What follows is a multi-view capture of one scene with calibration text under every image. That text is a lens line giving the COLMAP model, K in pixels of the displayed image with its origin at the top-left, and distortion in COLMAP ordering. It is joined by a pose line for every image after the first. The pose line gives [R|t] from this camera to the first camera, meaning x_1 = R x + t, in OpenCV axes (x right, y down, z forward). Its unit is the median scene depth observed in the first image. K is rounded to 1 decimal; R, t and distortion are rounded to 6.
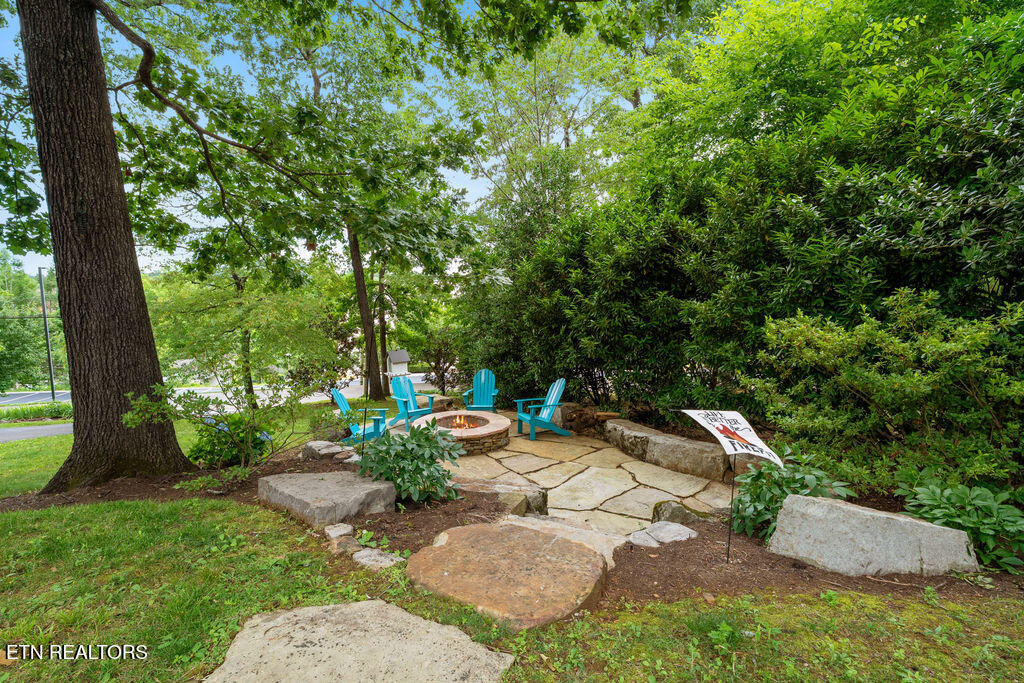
lens RADIAL K [[483.9, 0, 512.3], [0, 483.9, 340.8], [0, 0, 1]] dist [-0.000167, -0.000028]
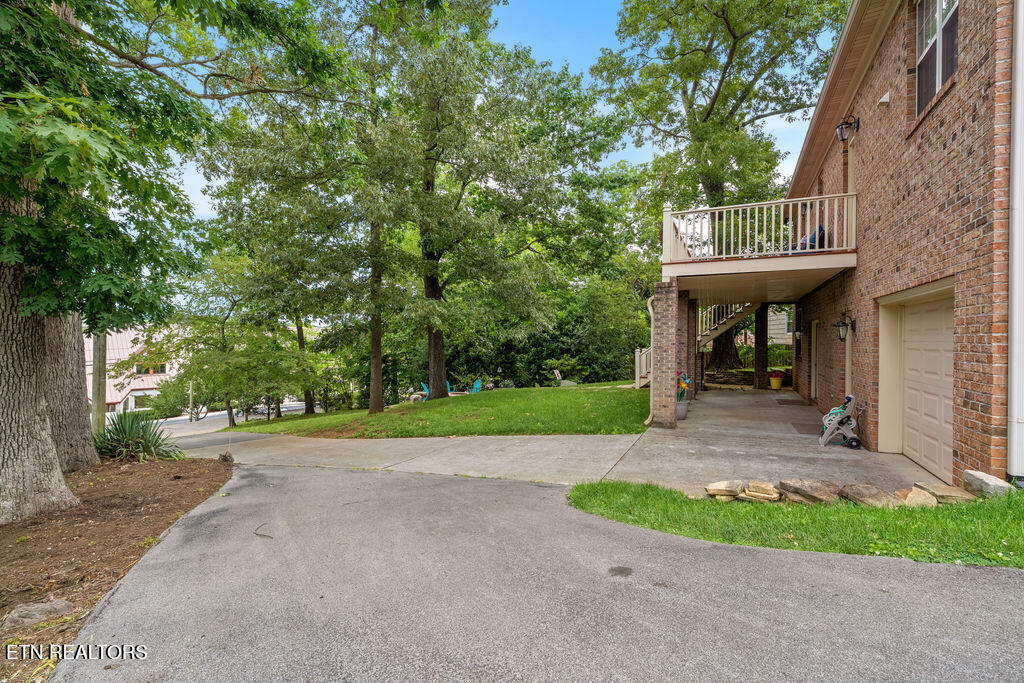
lens RADIAL K [[483.9, 0, 512.3], [0, 483.9, 341.8], [0, 0, 1]] dist [-0.000167, -0.000028]
pose [[0.788324, -0.013532, 0.615111, -2.748032], [0.054217, 0.997397, -0.047543, -0.003918], [-0.612866, 0.070829, 0.787006, -2.697441]]
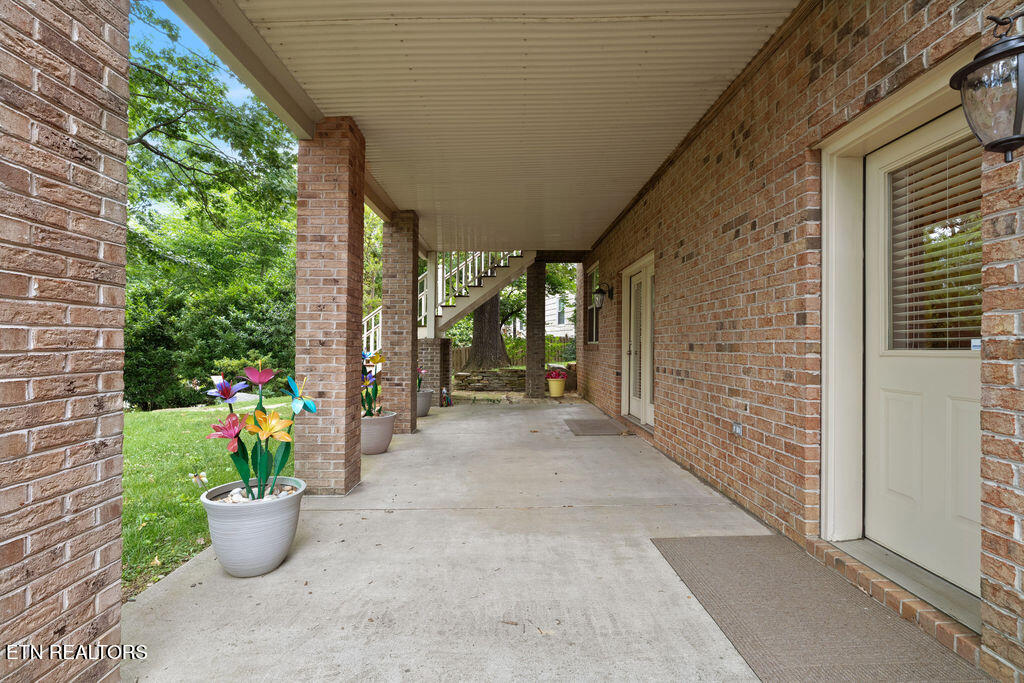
lens RADIAL K [[483.9, 0, 509.6], [0, 483.9, 344.0], [0, 0, 1]] dist [-0.000167, -0.000028]
pose [[0.456176, -0.007406, 0.889859, -1.308552], [0.067646, 0.997361, -0.026378, 0.069581], [-0.887315, 0.072228, 0.455473, -1.993149]]
